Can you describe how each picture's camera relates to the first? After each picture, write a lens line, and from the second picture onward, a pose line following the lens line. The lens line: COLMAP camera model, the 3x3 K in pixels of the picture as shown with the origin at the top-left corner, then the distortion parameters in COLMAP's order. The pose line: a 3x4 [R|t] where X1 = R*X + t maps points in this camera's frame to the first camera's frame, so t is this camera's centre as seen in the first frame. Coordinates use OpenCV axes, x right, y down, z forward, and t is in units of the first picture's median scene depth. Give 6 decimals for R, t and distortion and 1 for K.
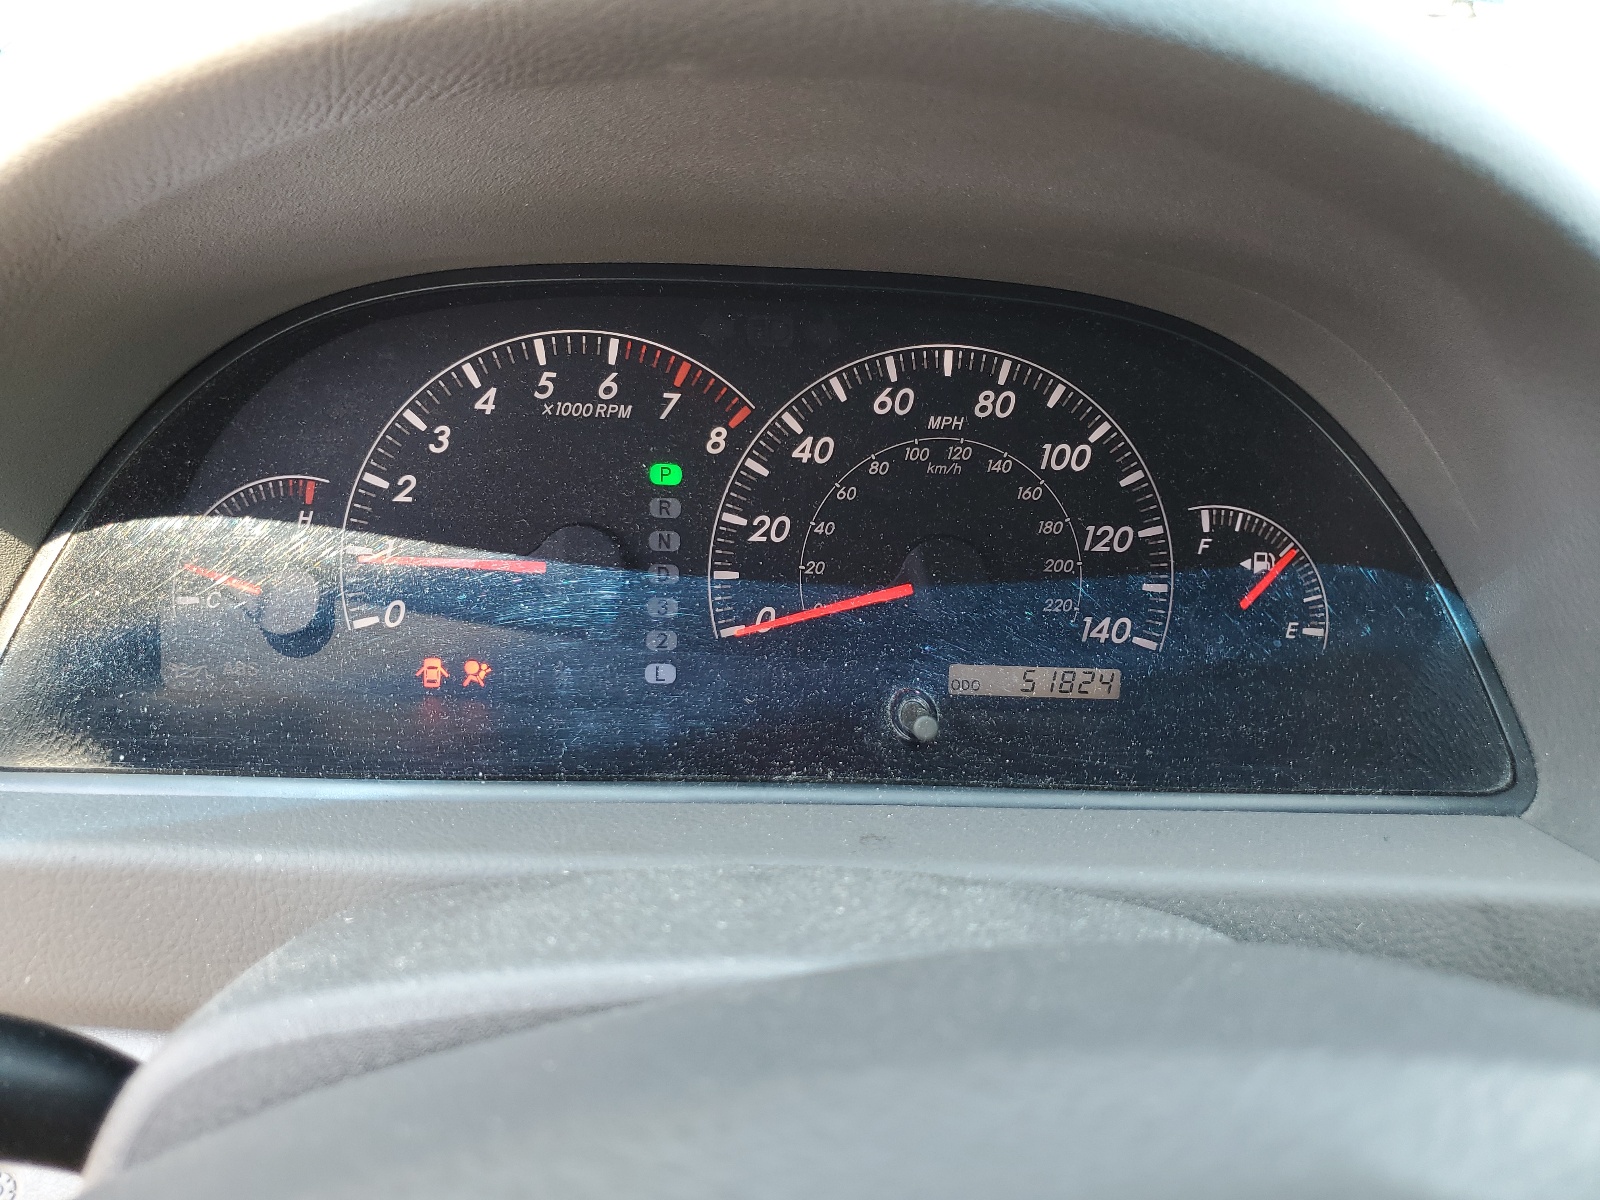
lens RADIAL K [[1218.9, 0, 800.2], [0, 1218.9, 601.0], [0, 0, 1]] dist [-0.012448, -0.003656]
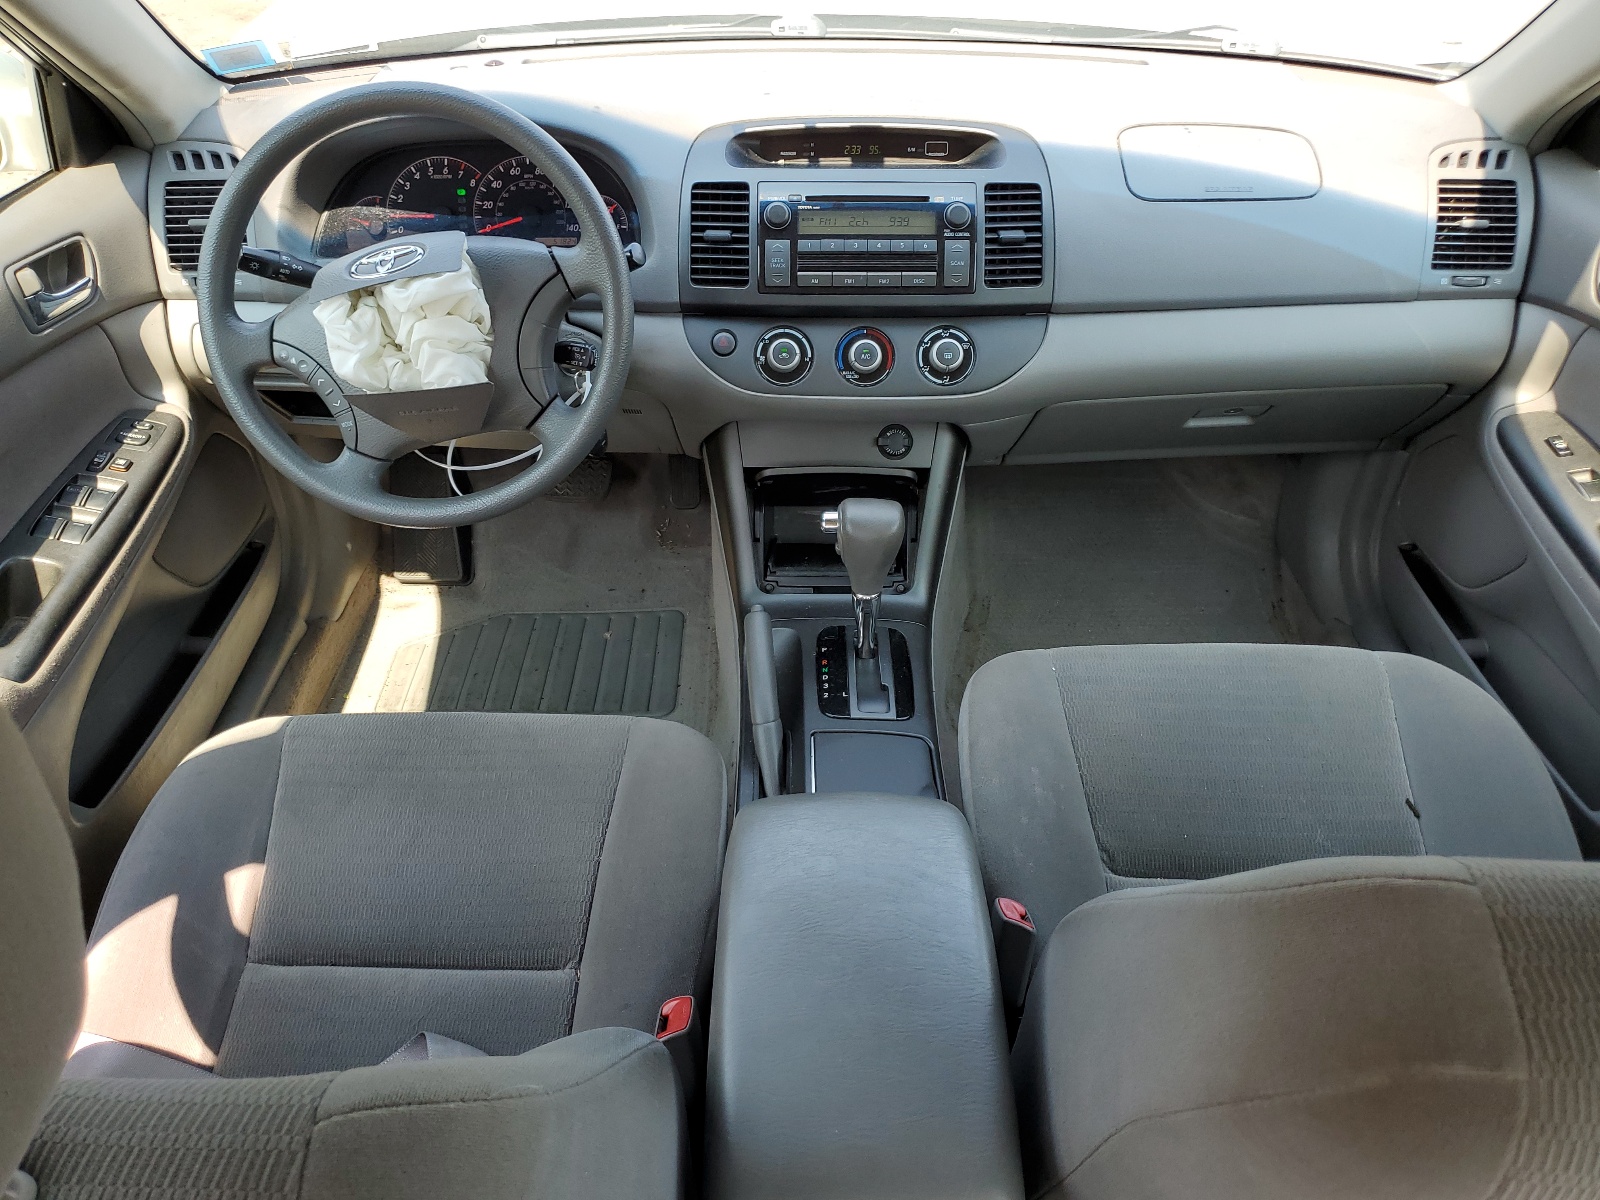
lens RADIAL K [[1218.9, 0, 798.8], [0, 1218.9, 598.9], [0, 0, 1]] dist [-0.012448, -0.003656]
pose [[0.998067, -0.020409, -0.058695, 1.248897], [0.032054, 0.978255, 0.204913, 0.438538], [0.053237, -0.206398, 0.977019, -3.262945]]
